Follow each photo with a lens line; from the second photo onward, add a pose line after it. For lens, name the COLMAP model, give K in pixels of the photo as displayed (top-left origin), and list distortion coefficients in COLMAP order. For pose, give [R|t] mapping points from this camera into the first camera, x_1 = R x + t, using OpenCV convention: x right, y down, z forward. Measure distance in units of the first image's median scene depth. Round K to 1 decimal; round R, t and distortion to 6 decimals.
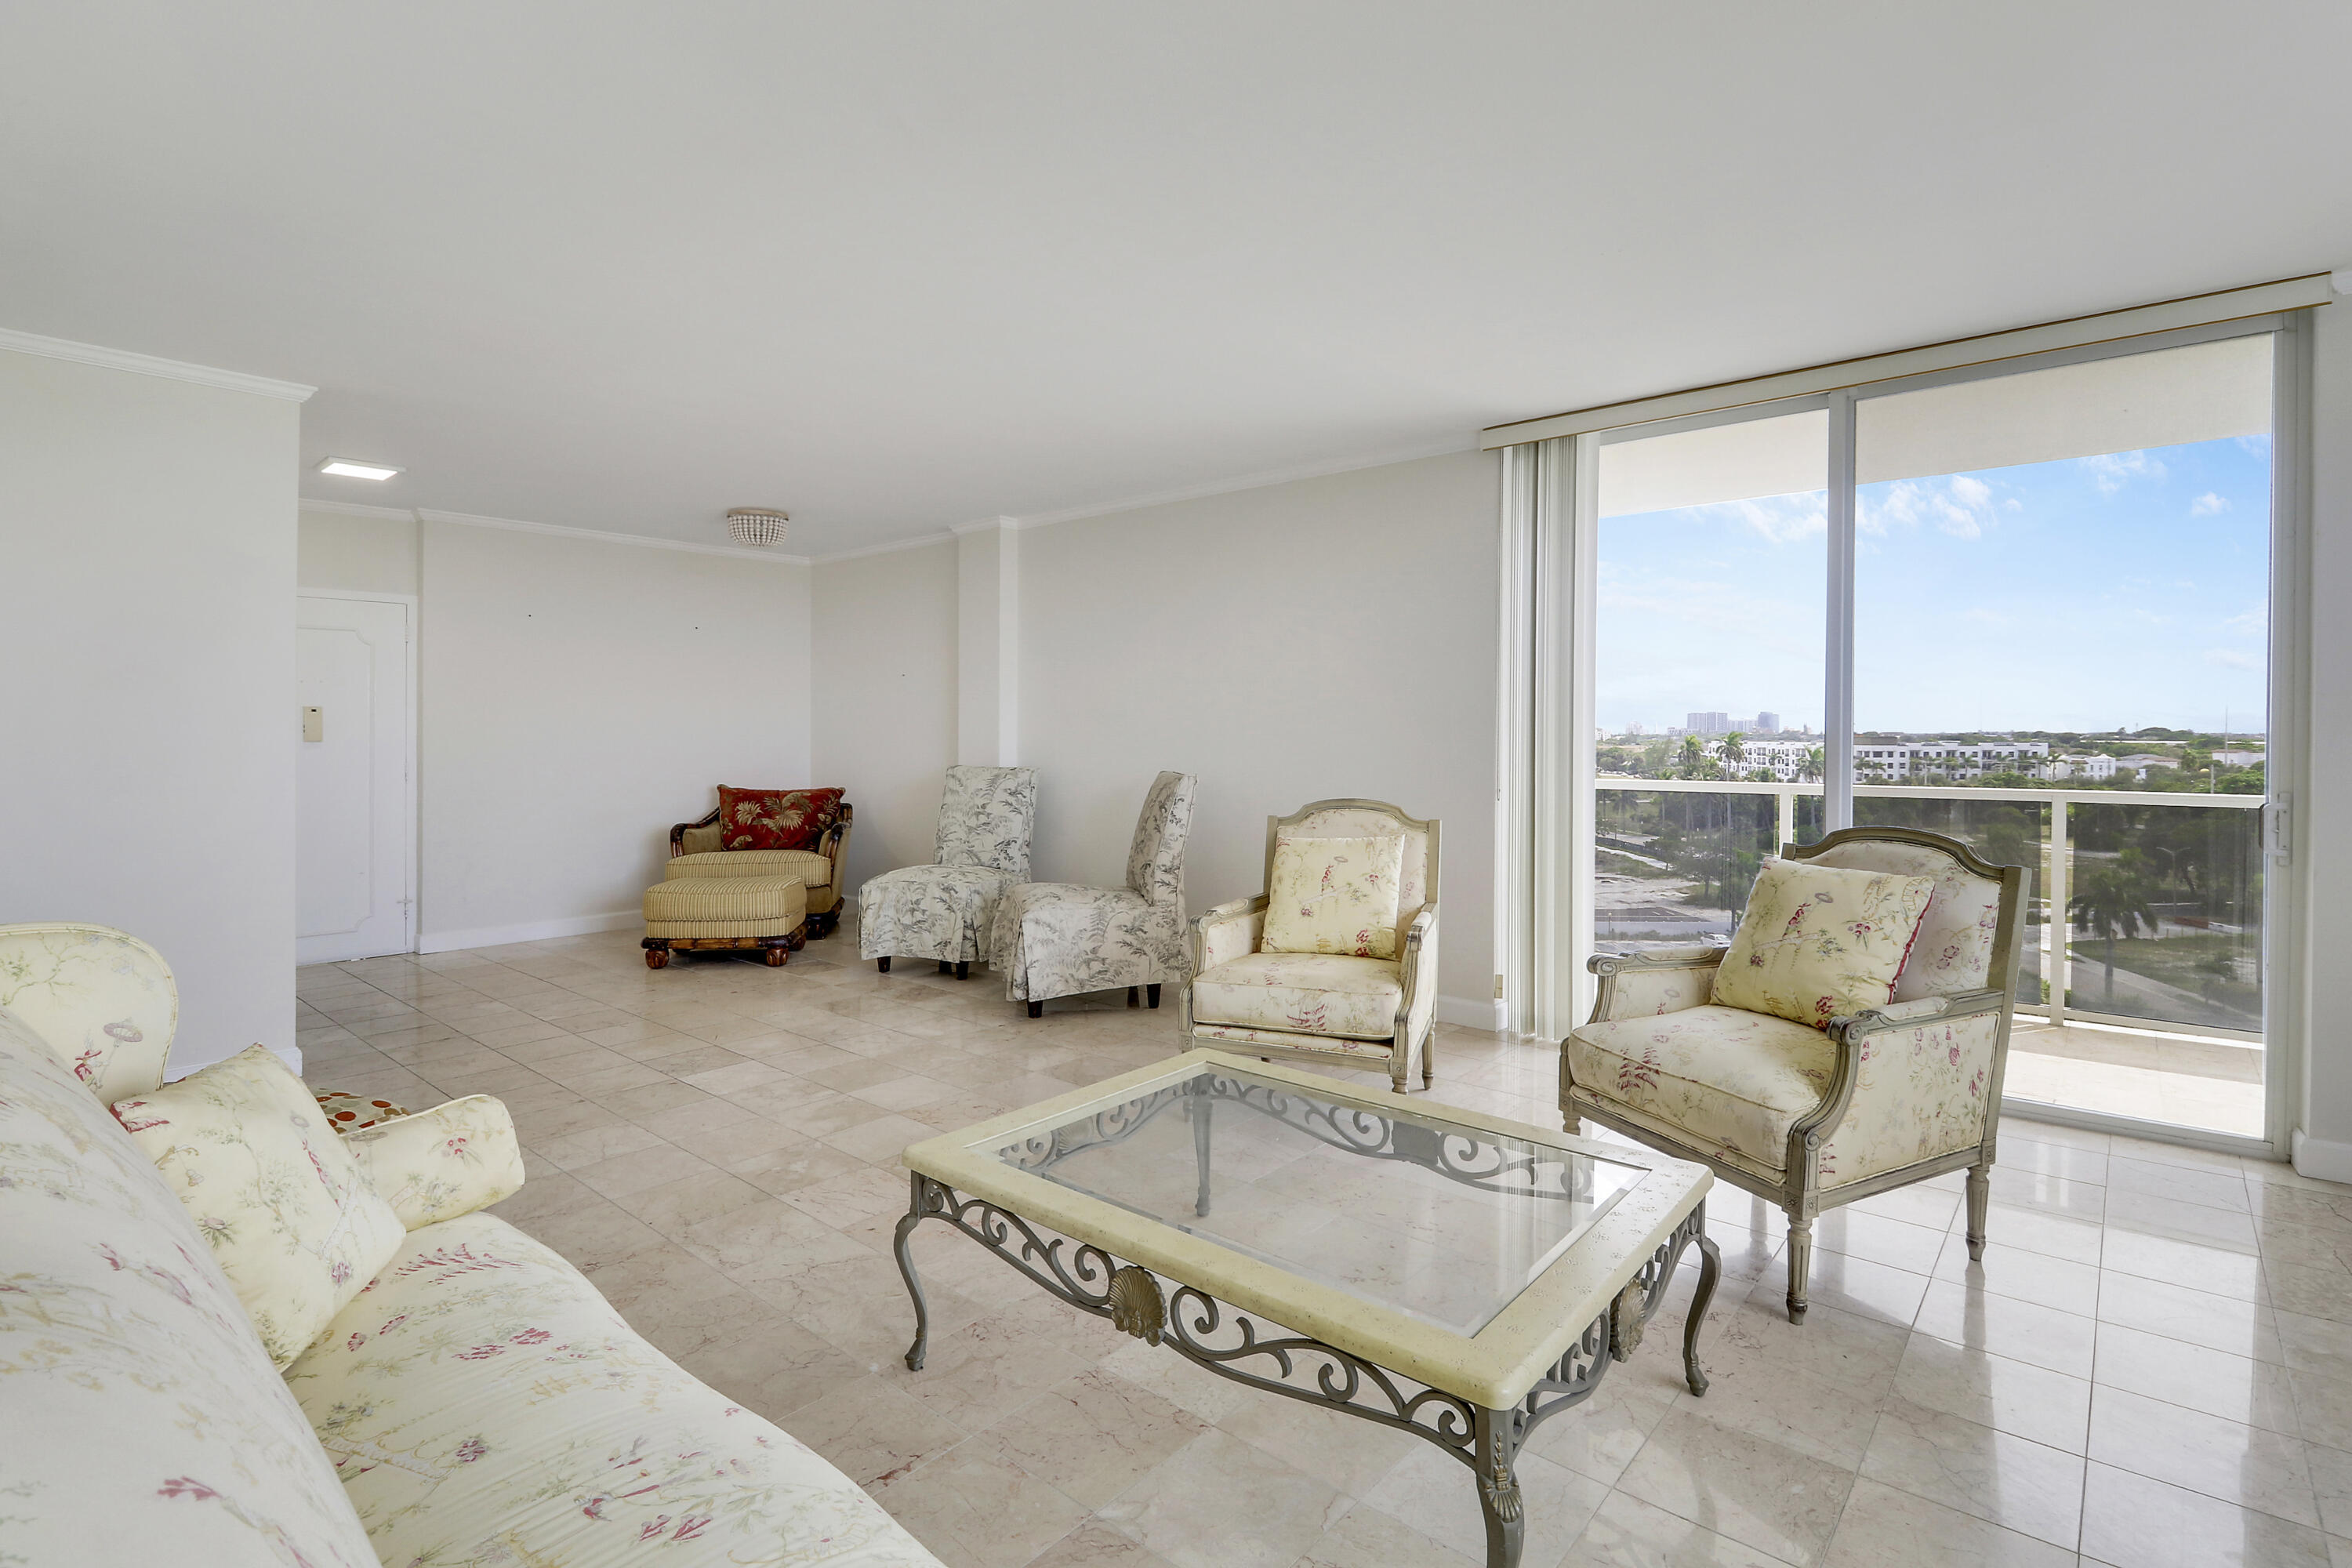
lens RADIAL K [[1117.2, 0, 1182.3], [0, 1117.2, 742.2], [0, 0, 1]] dist [-0.000476, -0.008839]
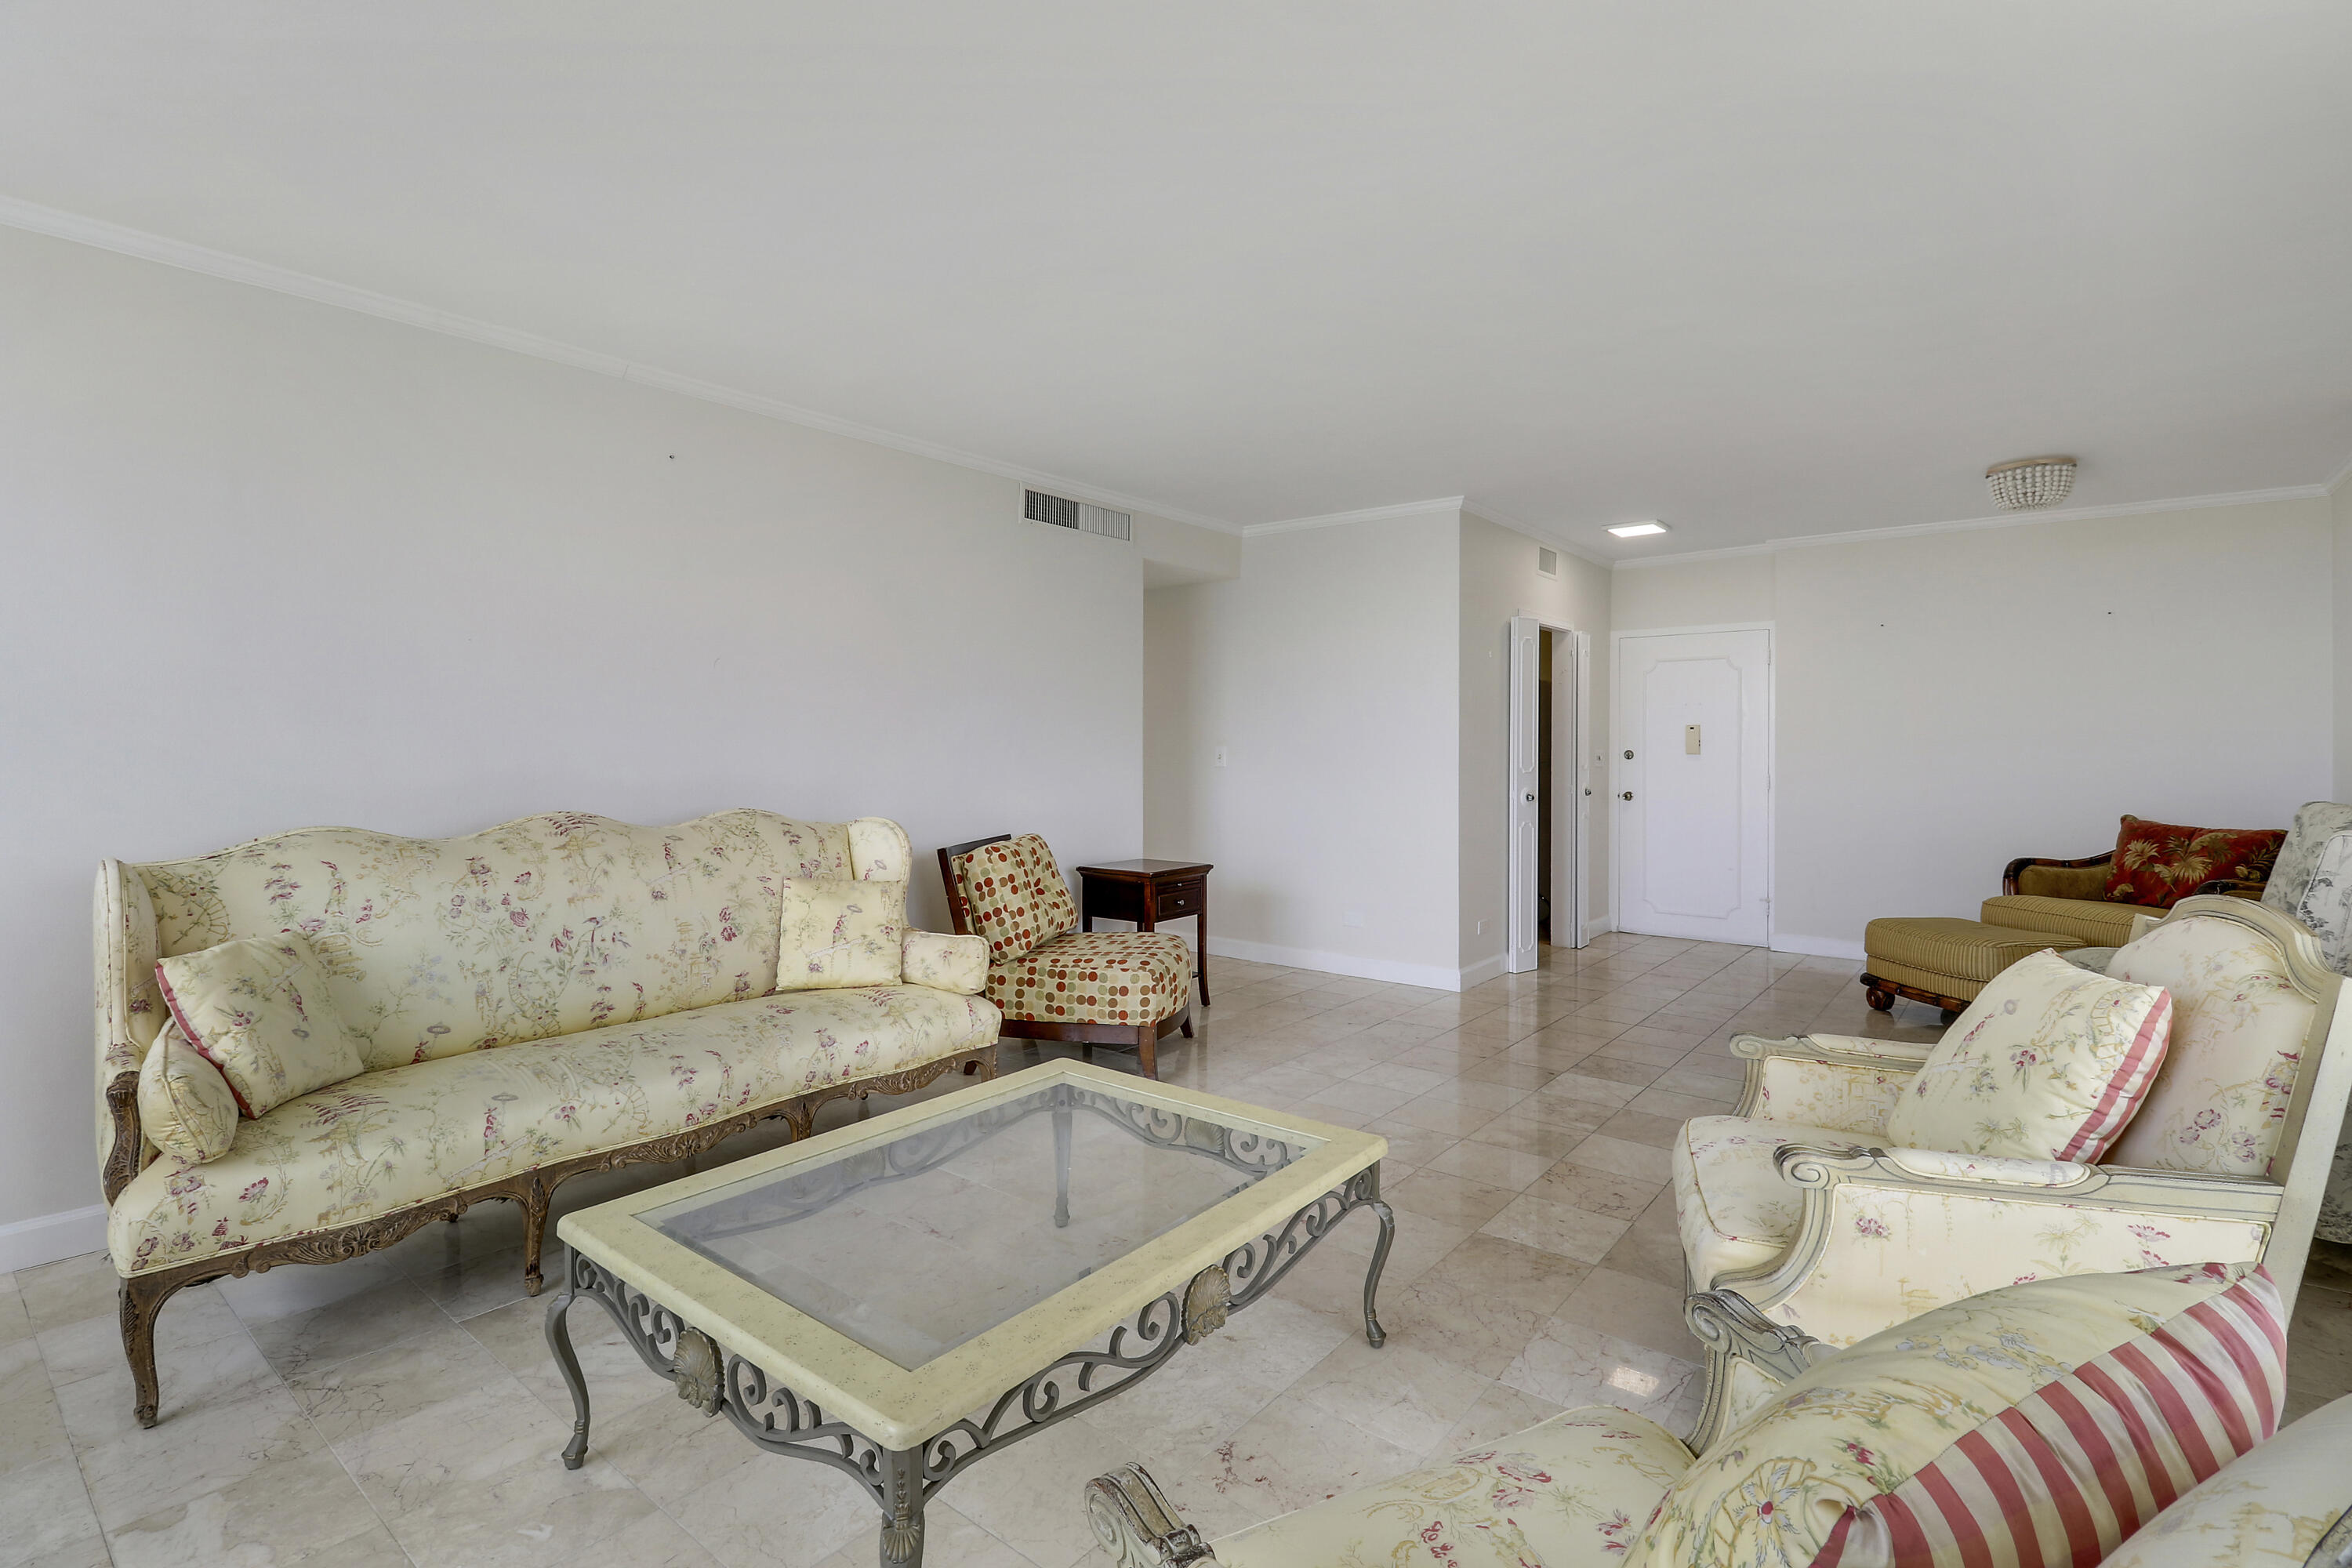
lens RADIAL K [[1117.2, 0, 1182.3], [0, 1117.2, 742.2], [0, 0, 1]] dist [-0.000476, -0.008839]
pose [[0.039695, -0.003530, -0.999206, 0.375266], [-0.010828, 0.999934, -0.003963, -0.002044], [0.999153, 0.010976, 0.039655, 0.378212]]
